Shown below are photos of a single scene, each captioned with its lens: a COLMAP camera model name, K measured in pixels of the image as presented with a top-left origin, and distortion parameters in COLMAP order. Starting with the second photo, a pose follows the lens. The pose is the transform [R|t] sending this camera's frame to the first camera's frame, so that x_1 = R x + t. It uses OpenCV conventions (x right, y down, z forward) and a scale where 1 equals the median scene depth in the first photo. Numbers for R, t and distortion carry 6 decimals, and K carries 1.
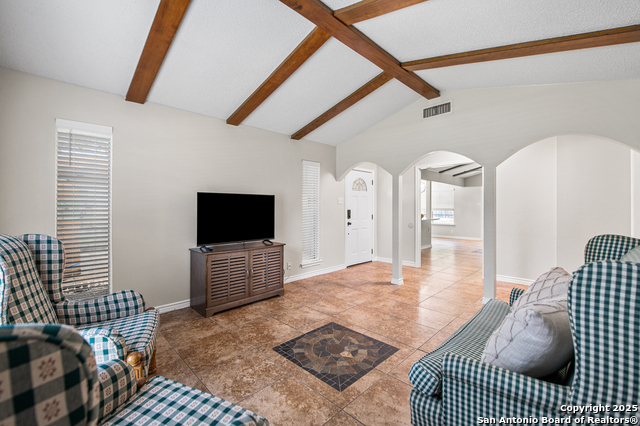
lens RADIAL K [[268.0, 0, 315.5], [0, 268.0, 207.6], [0, 0, 1]] dist [-0.001205, -0.000319]
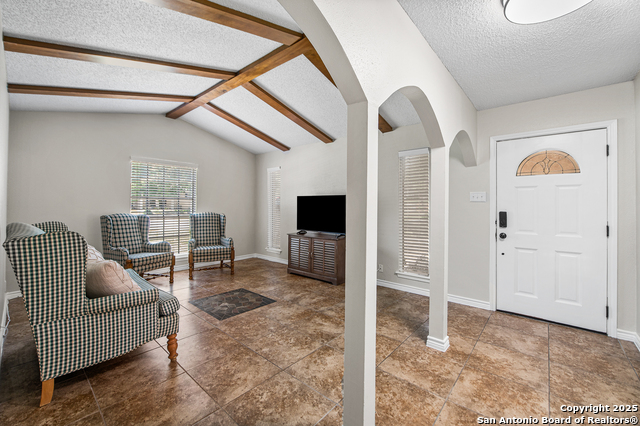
lens RADIAL K [[266.4, 0, 319.6], [0, 266.4, 202.1], [0, 0, 1]] dist [0.000127, 0.000112]
pose [[0.082575, -0.011380, -0.996520, 1.158252], [-0.008104, 0.999894, -0.012090, -0.003969], [0.996552, 0.009074, 0.082474, 0.989900]]
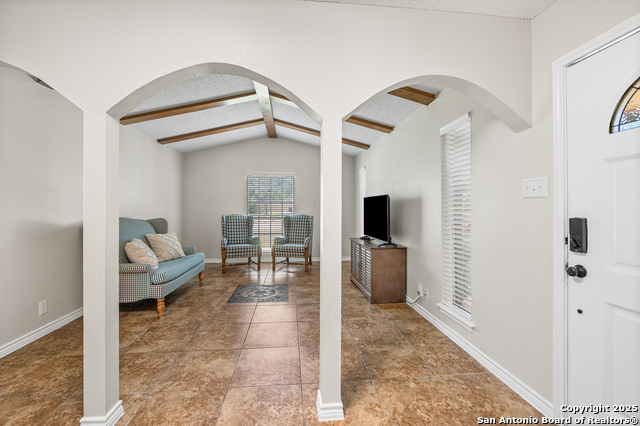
lens RADIAL K [[268.0, 0, 315.5], [0, 268.0, 207.6], [0, 0, 1]] dist [-0.001205, -0.000319]
pose [[-0.629204, -0.007675, -0.777203, 0.850866], [-0.006507, 0.999968, -0.004607, 0.002257], [0.777213, 0.002158, -0.629234, 1.696389]]
